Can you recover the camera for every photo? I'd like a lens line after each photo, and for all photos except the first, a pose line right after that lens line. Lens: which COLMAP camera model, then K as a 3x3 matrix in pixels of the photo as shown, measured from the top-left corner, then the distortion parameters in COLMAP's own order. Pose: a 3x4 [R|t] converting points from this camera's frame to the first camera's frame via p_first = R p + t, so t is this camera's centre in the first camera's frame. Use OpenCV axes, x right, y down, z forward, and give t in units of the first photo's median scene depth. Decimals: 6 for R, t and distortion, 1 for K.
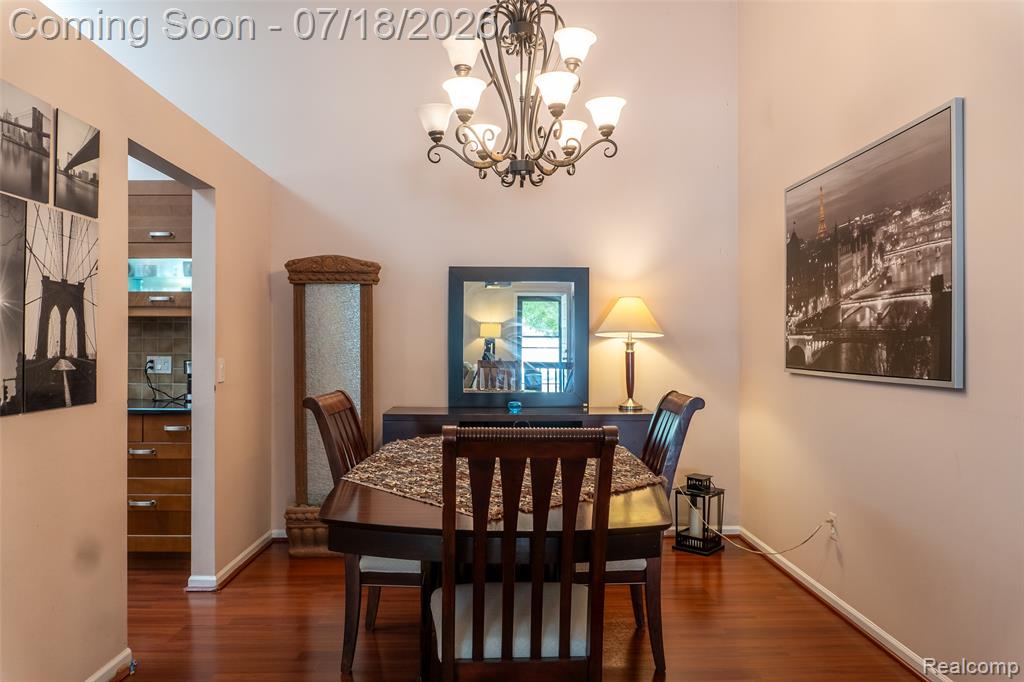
lens RADIAL K [[696.2, 0, 512.0], [0, 696.2, 341.0], [0, 0, 1]] dist [-0.000611, -0.000001]
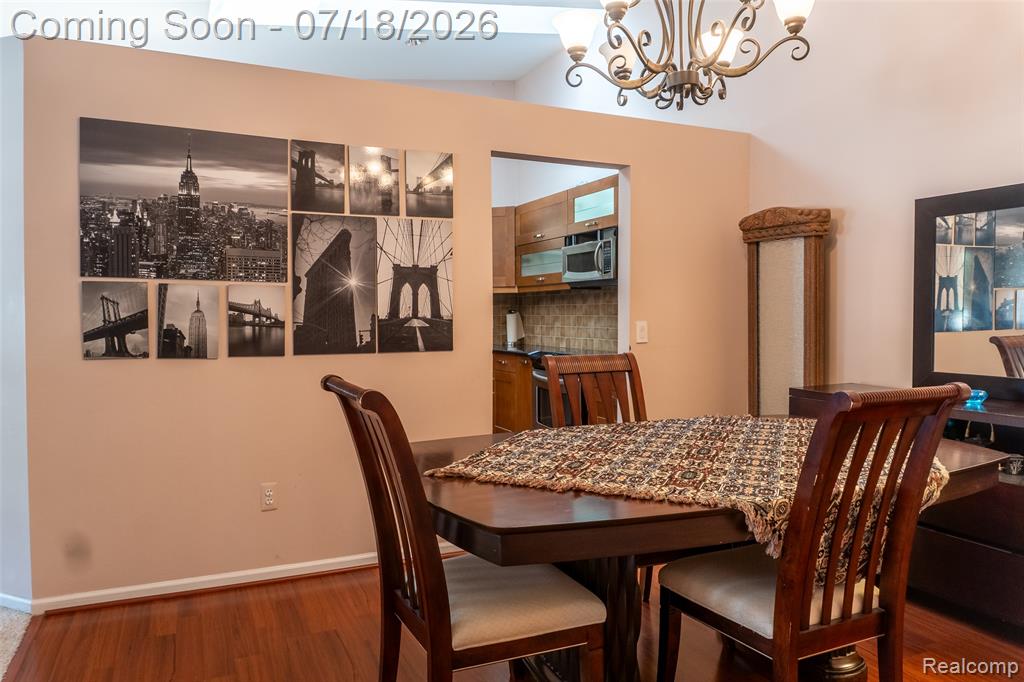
lens RADIAL K [[737.6, 0, 512.0], [0, 737.6, 341.0], [0, 0, 1]] dist [0.001821, 0.001201]
pose [[0.403908, 0.031148, -0.914269, 0.856917], [0.010373, 0.999200, 0.038625, 0.014173], [0.914741, -0.025085, 0.403262, 0.543484]]
